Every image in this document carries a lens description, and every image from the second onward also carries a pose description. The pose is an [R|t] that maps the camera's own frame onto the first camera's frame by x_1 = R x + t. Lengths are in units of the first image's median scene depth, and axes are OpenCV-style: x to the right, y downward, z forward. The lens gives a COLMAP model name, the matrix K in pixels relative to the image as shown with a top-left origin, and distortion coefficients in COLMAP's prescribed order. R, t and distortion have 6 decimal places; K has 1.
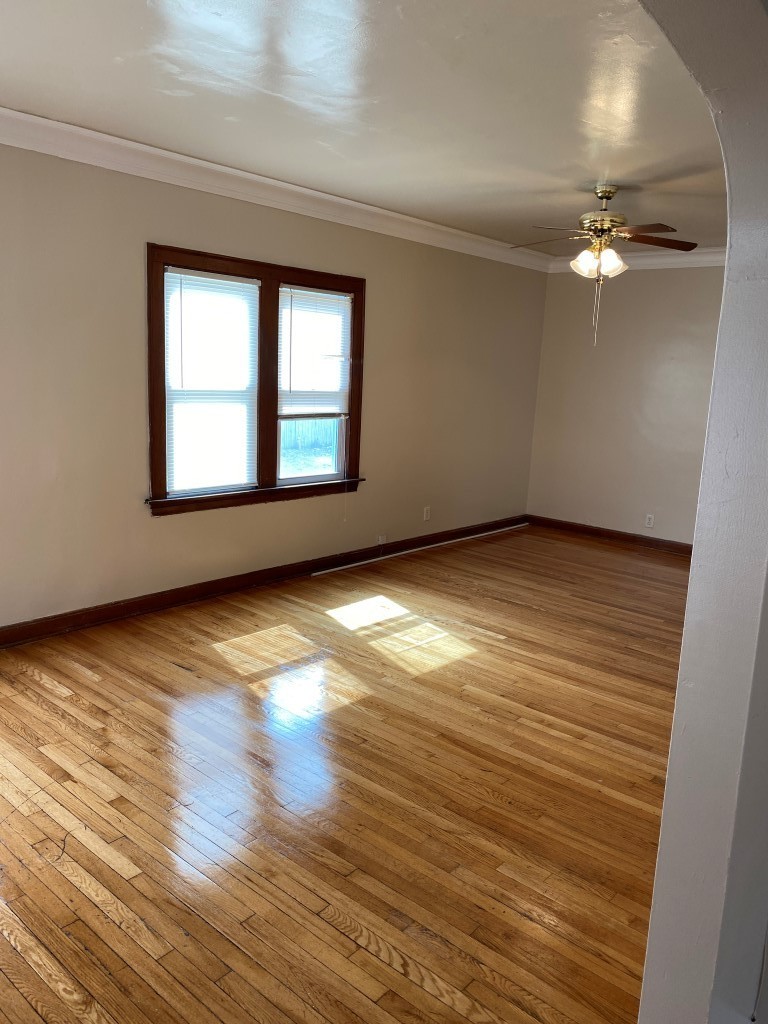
lens RADIAL K [[771.2, 0, 381.2], [0, 771.2, 511.2], [0, 0, 1]] dist [0.002894, -0.004470]
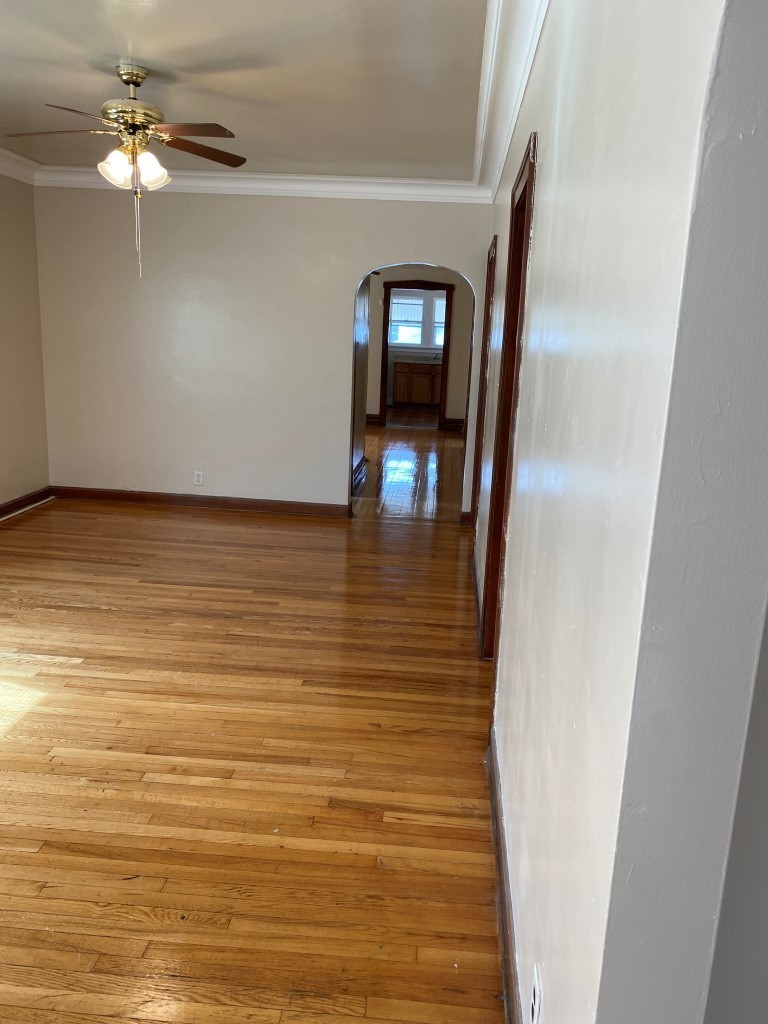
lens RADIAL K [[771.2, 0, 388.9], [0, 771.2, 515.8], [0, 0, 1]] dist [0.002894, -0.004470]
pose [[0.791112, -0.157061, 0.591163, -0.033548], [0.108823, 0.987193, 0.116649, -0.039631], [-0.601913, -0.027950, 0.798072, 0.218323]]
